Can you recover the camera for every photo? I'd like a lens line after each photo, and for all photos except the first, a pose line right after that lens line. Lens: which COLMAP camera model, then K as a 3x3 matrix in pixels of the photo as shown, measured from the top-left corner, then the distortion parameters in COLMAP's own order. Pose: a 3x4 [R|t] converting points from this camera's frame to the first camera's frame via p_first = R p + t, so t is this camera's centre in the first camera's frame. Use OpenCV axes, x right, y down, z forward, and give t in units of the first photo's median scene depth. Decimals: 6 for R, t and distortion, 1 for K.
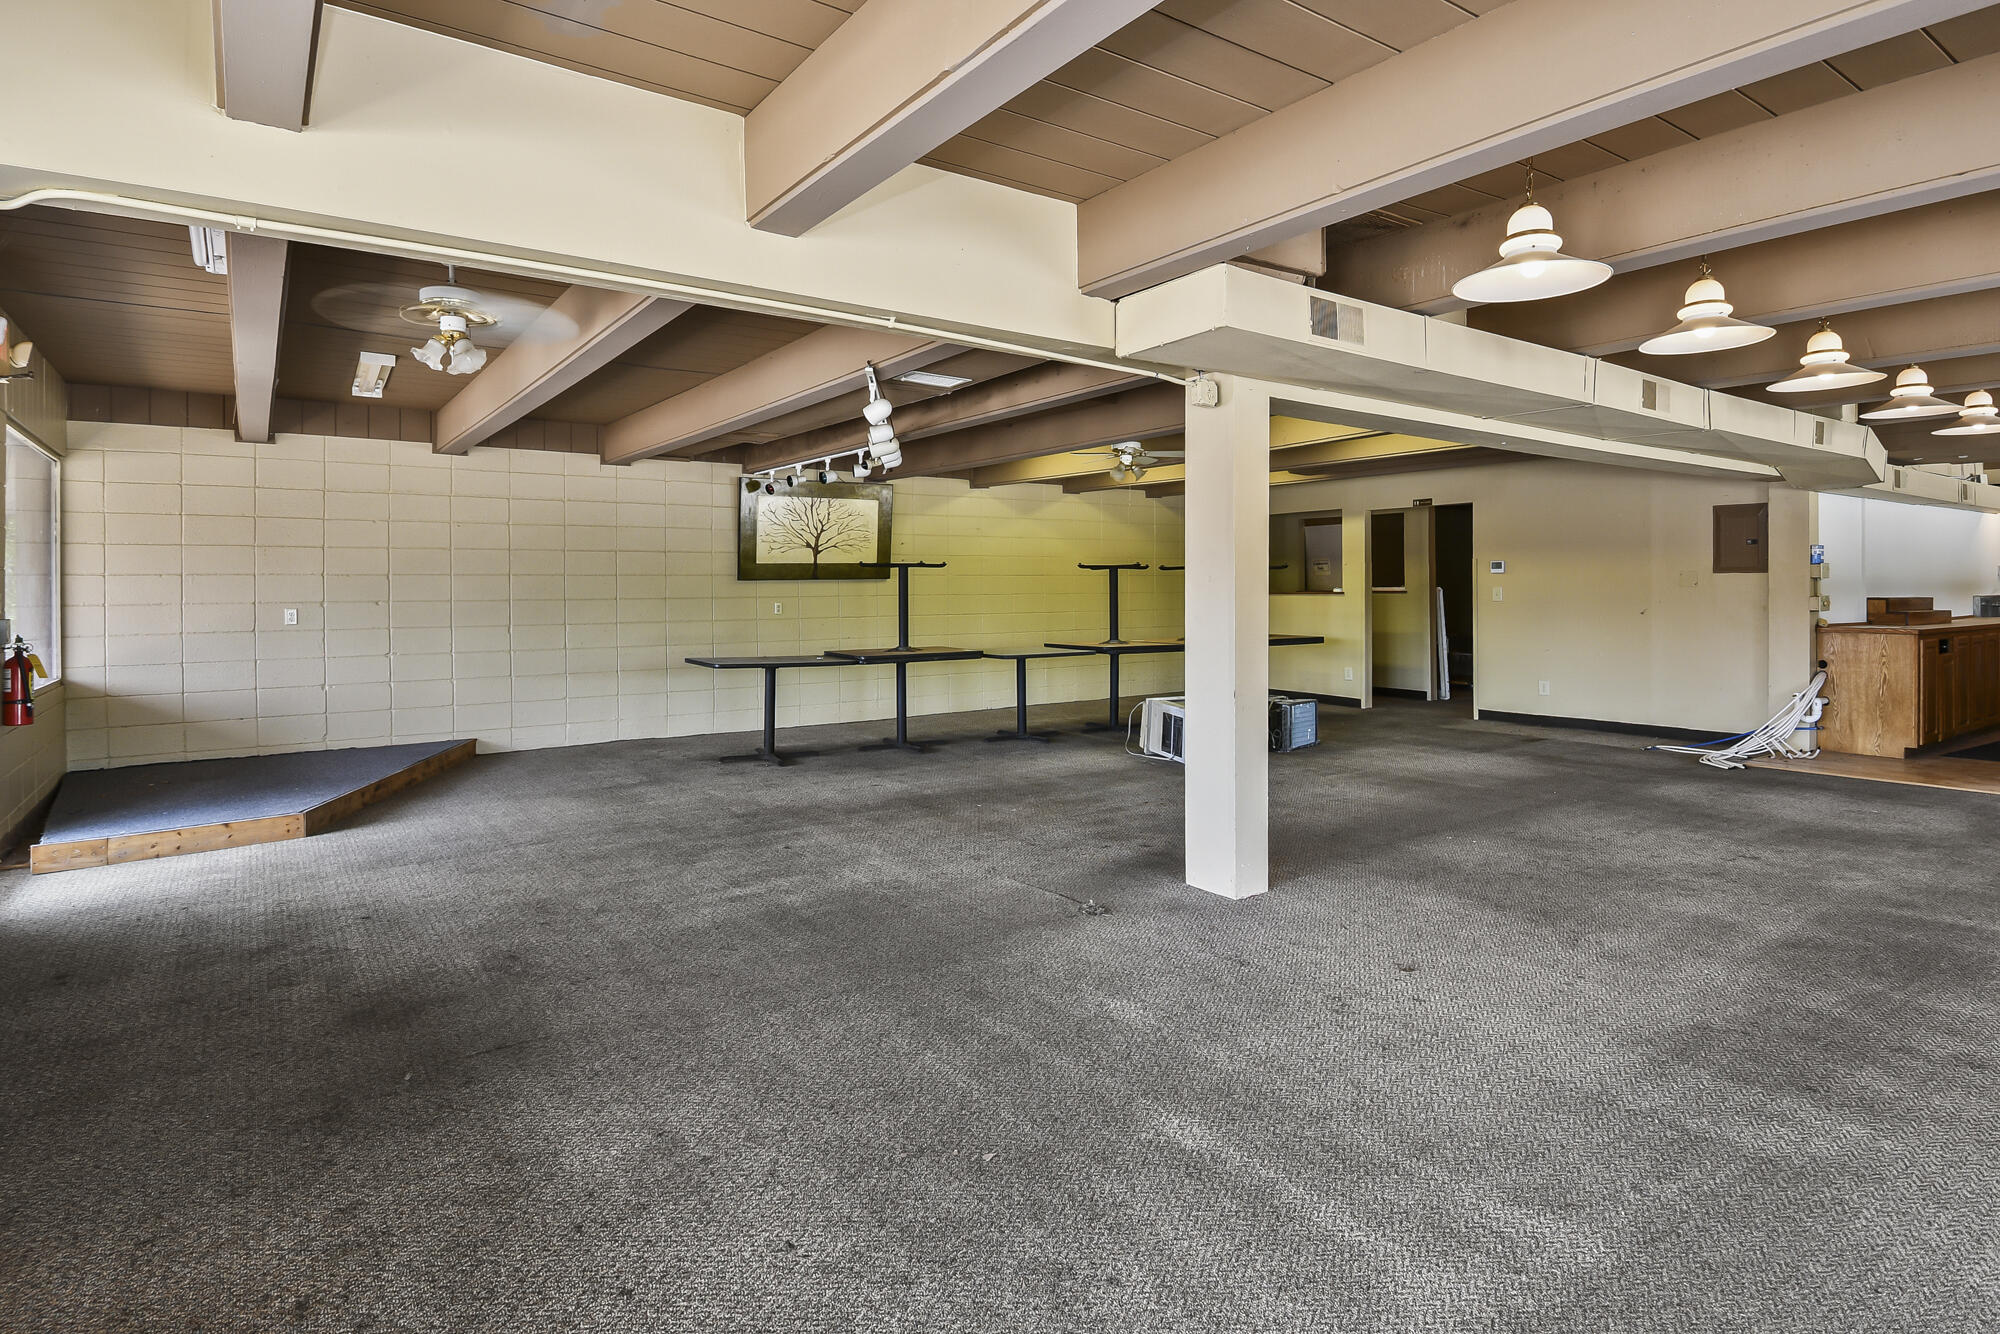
lens RADIAL K [[1057.6, 0, 1001.0], [0, 1057.6, 627.5], [0, 0, 1]] dist [0.005658, -0.009125]
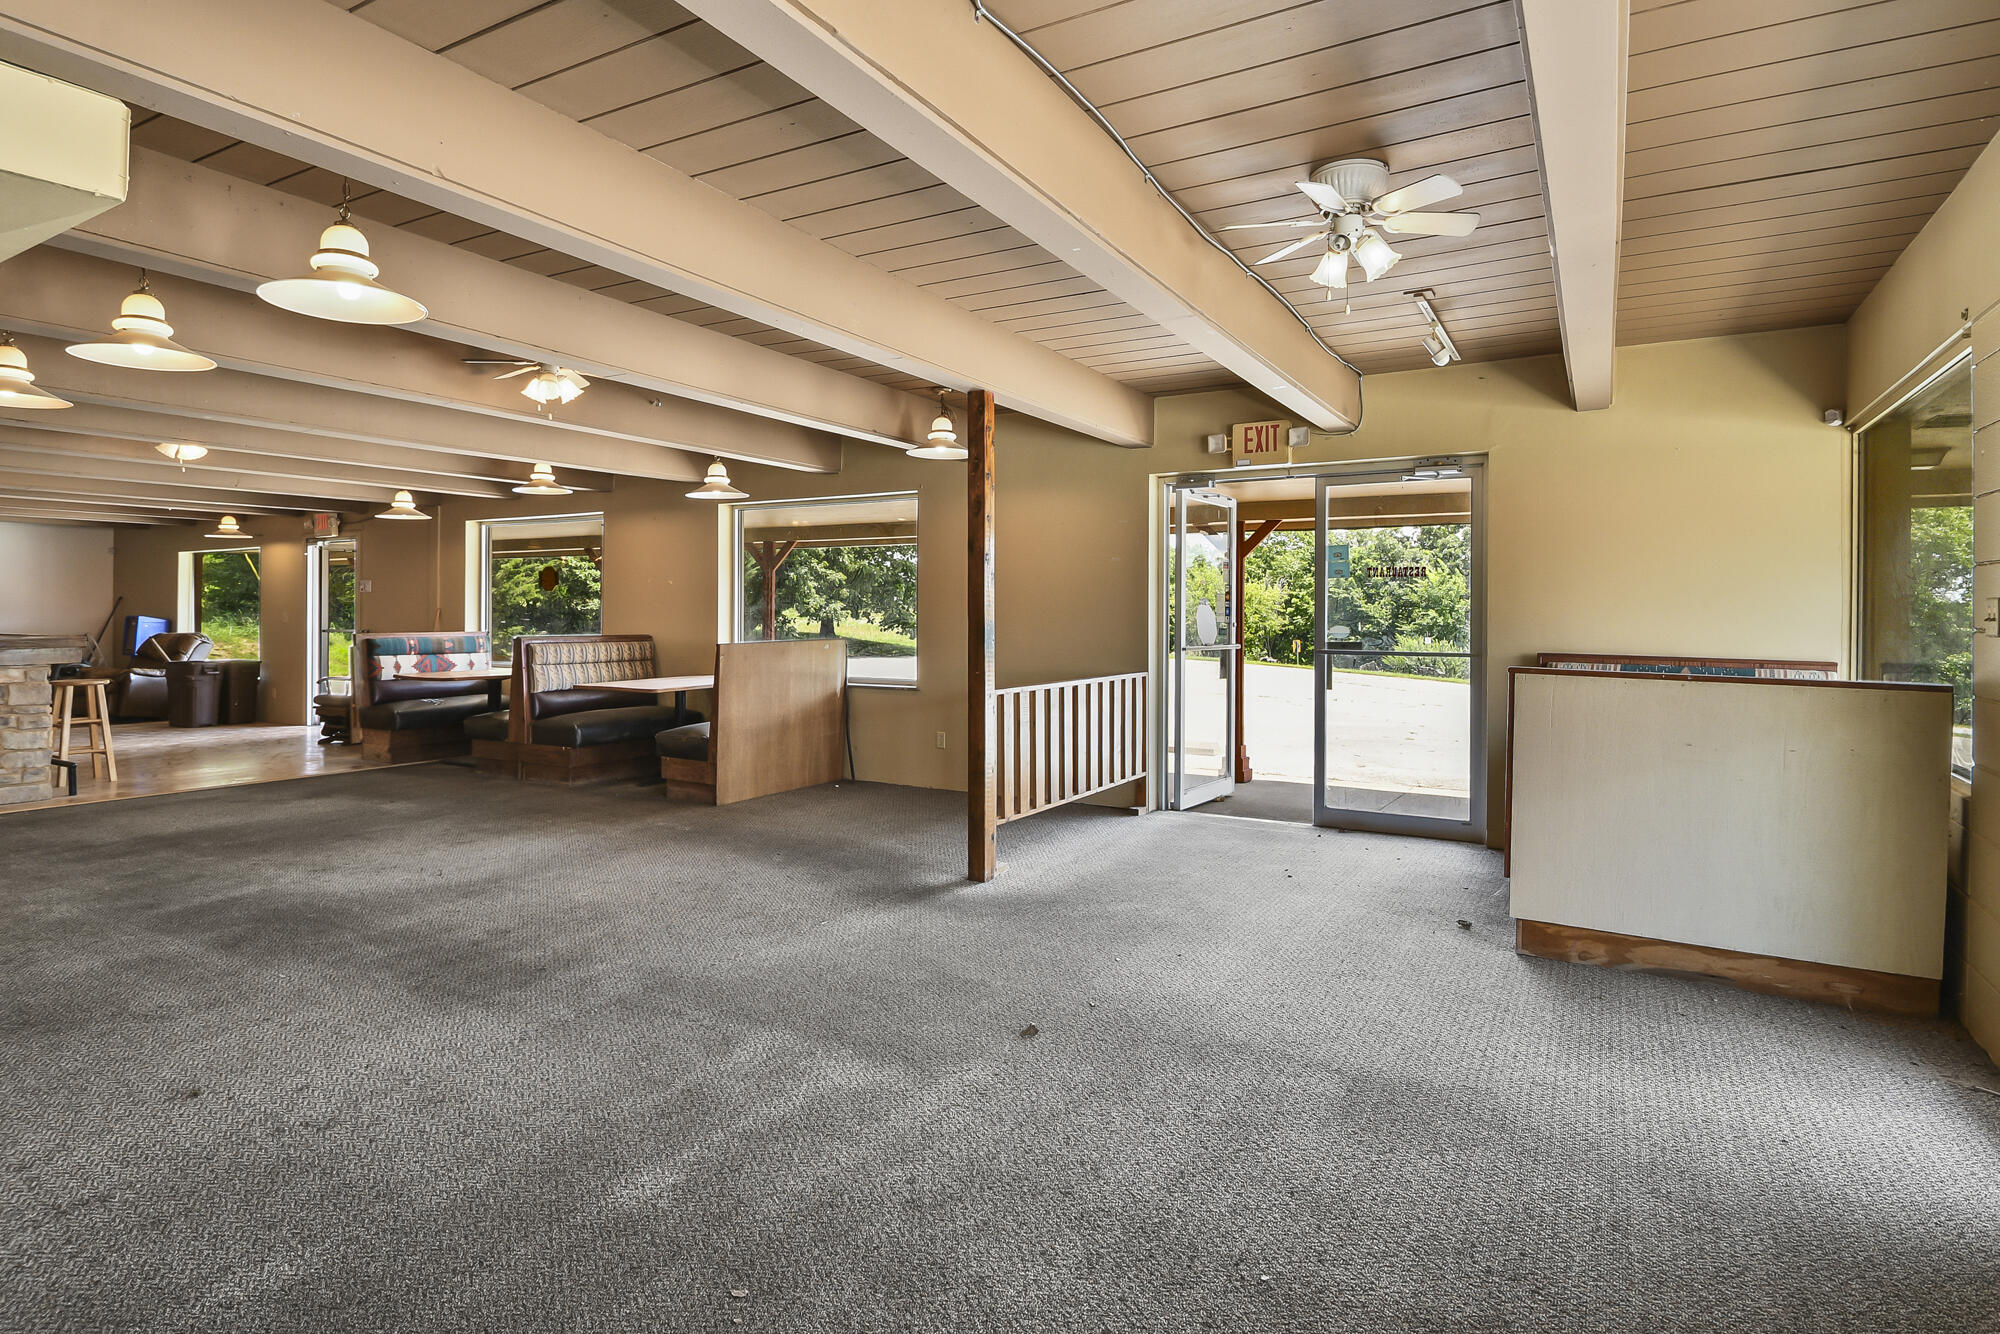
lens RADIAL K [[1032.6, 0, 994.5], [0, 1032.6, 608.8], [0, 0, 1]] dist [0.003864, -0.010611]
pose [[-0.407367, 0.008736, 0.913223, -0.160946], [0.034109, 0.999402, 0.005655, -0.006247], [-0.912627, 0.033453, -0.407422, 0.217408]]
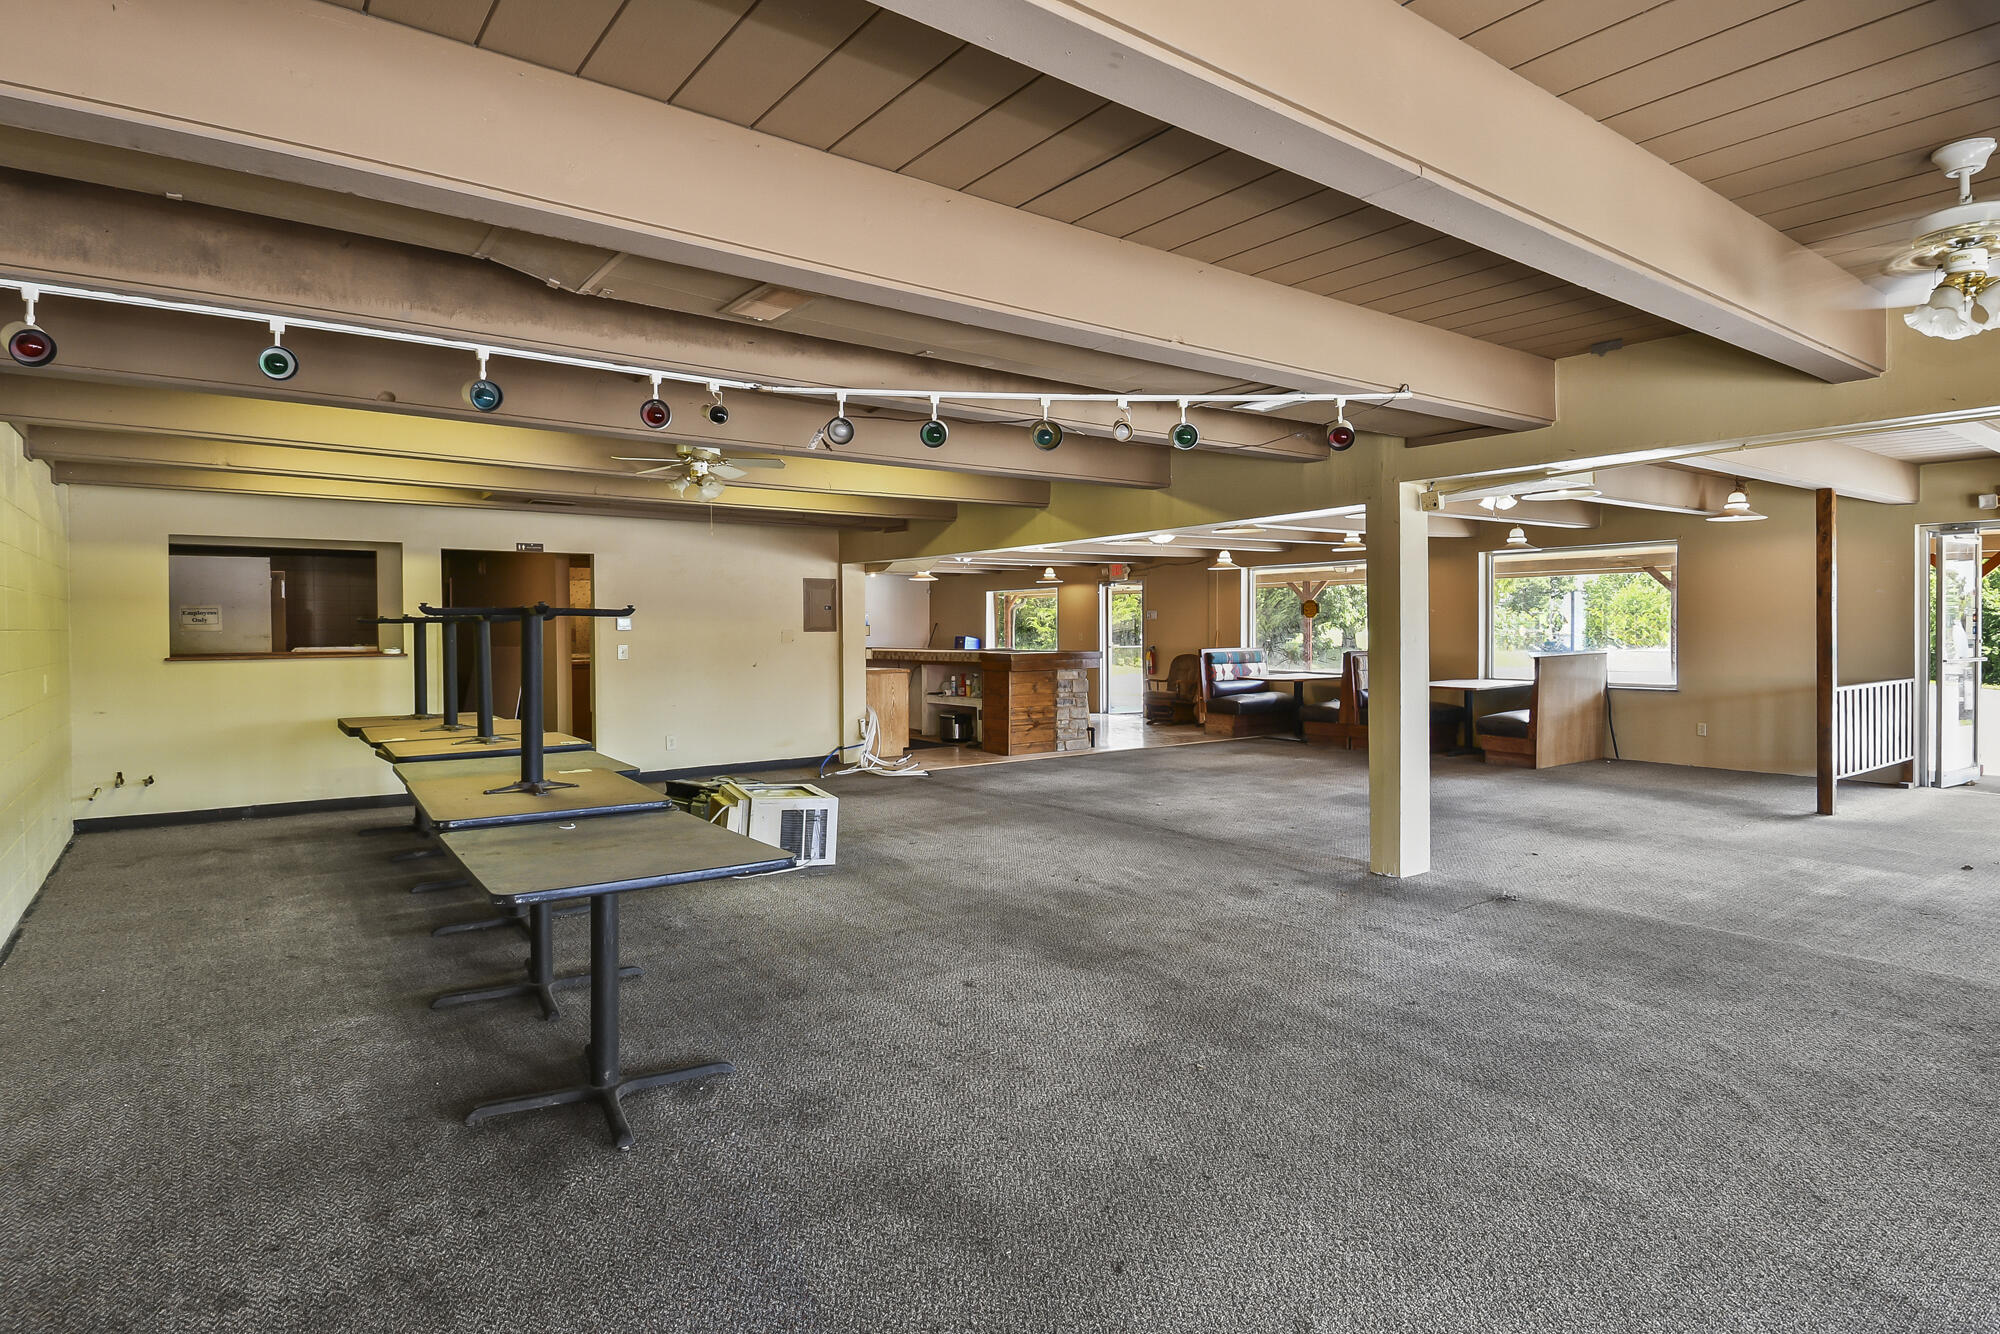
lens RADIAL K [[1057.6, 0, 1001.0], [0, 1057.6, 627.5], [0, 0, 1]] dist [0.005658, -0.009125]
pose [[-0.019834, 0.004292, 0.999794, -0.428859], [0.046432, 0.998916, -0.003367, -0.030493], [-0.998725, 0.046356, -0.020012, 0.592786]]
